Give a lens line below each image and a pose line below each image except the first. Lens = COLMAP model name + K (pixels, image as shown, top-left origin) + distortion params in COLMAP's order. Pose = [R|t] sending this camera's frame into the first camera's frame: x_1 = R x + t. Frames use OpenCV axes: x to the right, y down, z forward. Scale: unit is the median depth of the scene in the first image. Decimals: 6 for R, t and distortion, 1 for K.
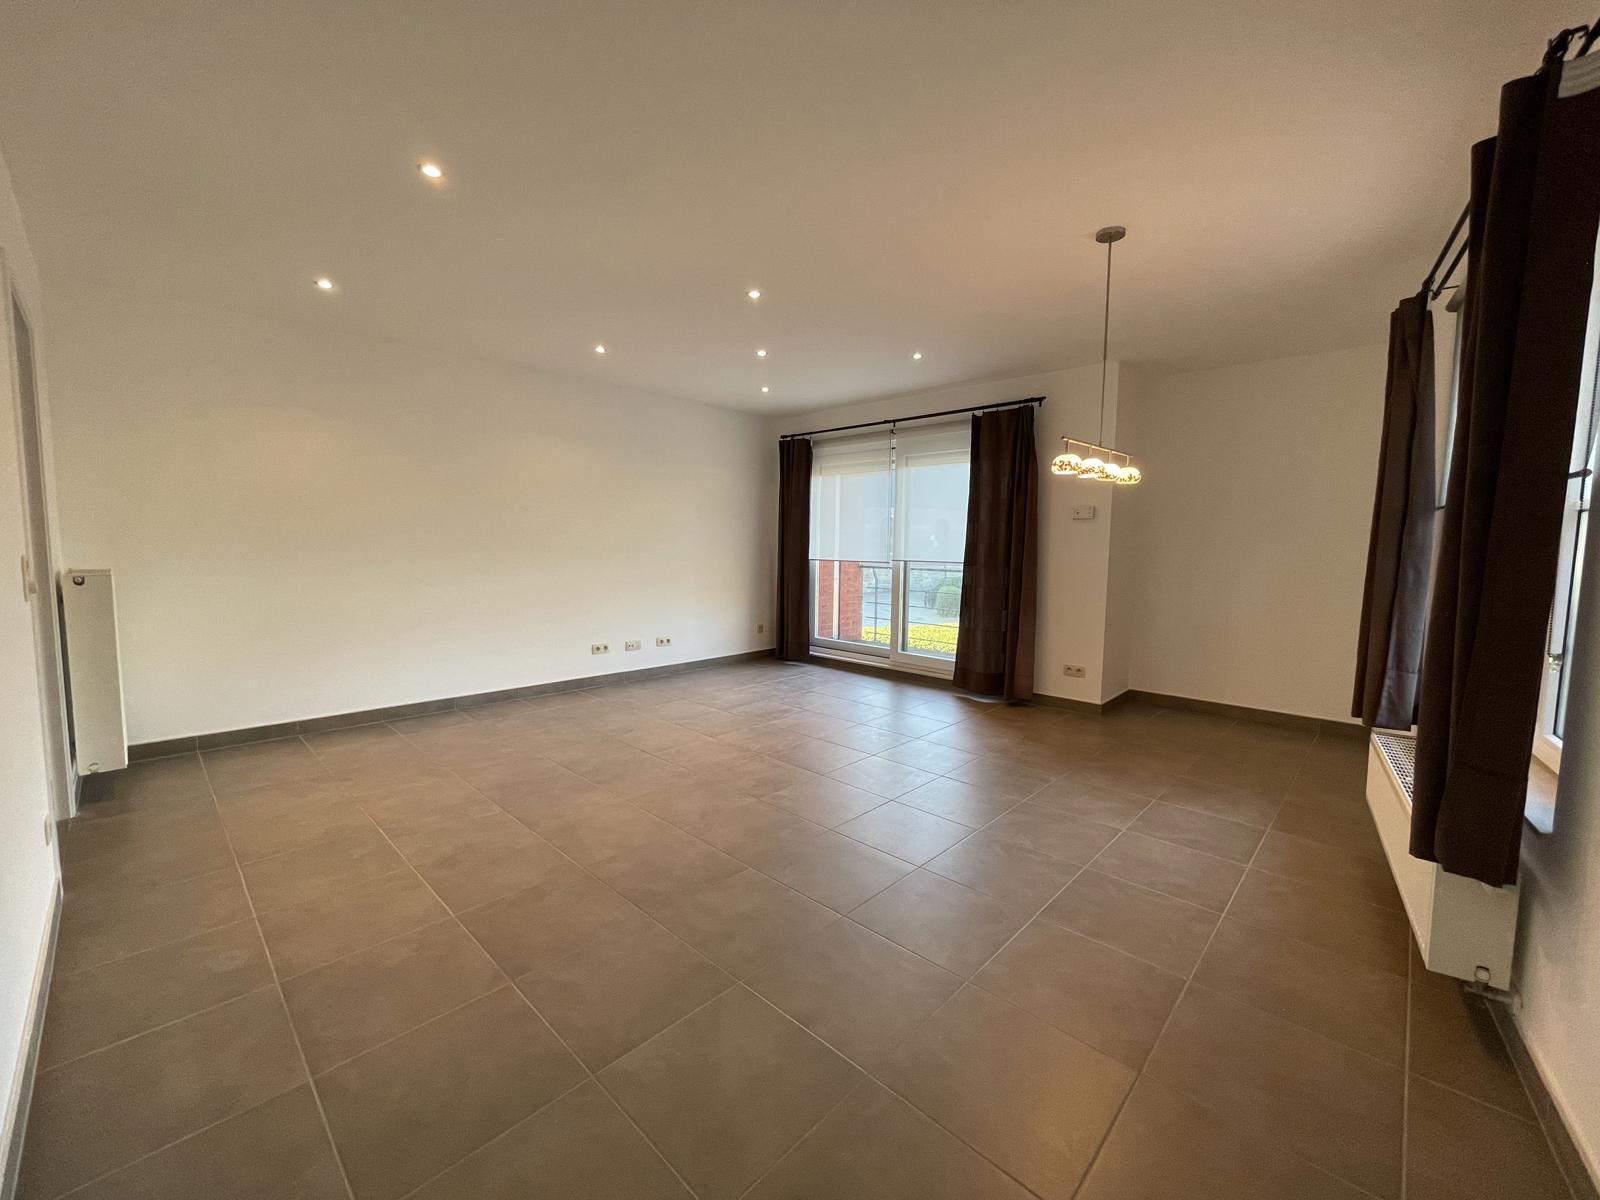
lens RADIAL K [[648.1, 0, 792.6], [0, 648.1, 599.3], [0, 0, 1]] dist [0.000694, -0.000023]
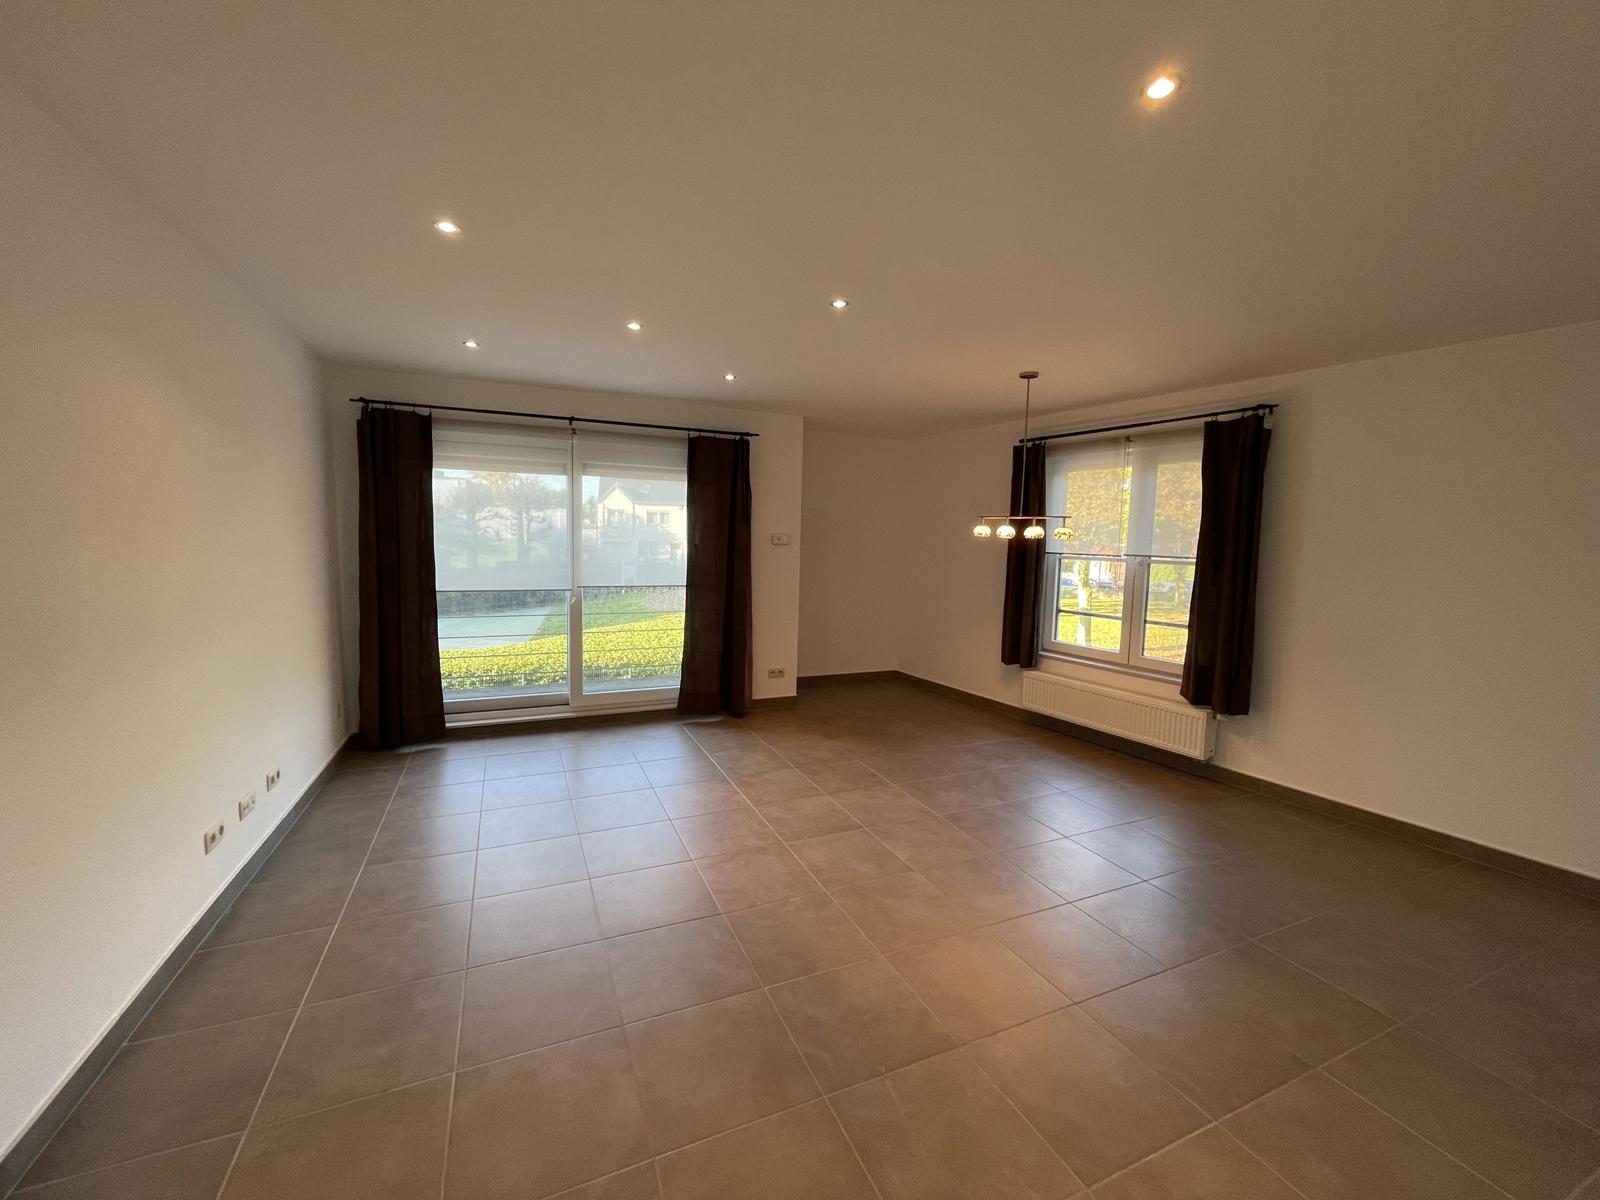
lens RADIAL K [[648.1, 0, 800.9], [0, 648.1, 591.4], [0, 0, 1]] dist [0.000694, -0.000023]
pose [[0.370666, -0.081914, 0.925147, -0.621705], [0.061157, 0.996094, 0.063693, -0.108411], [-0.926751, 0.032970, 0.374228, 0.514656]]
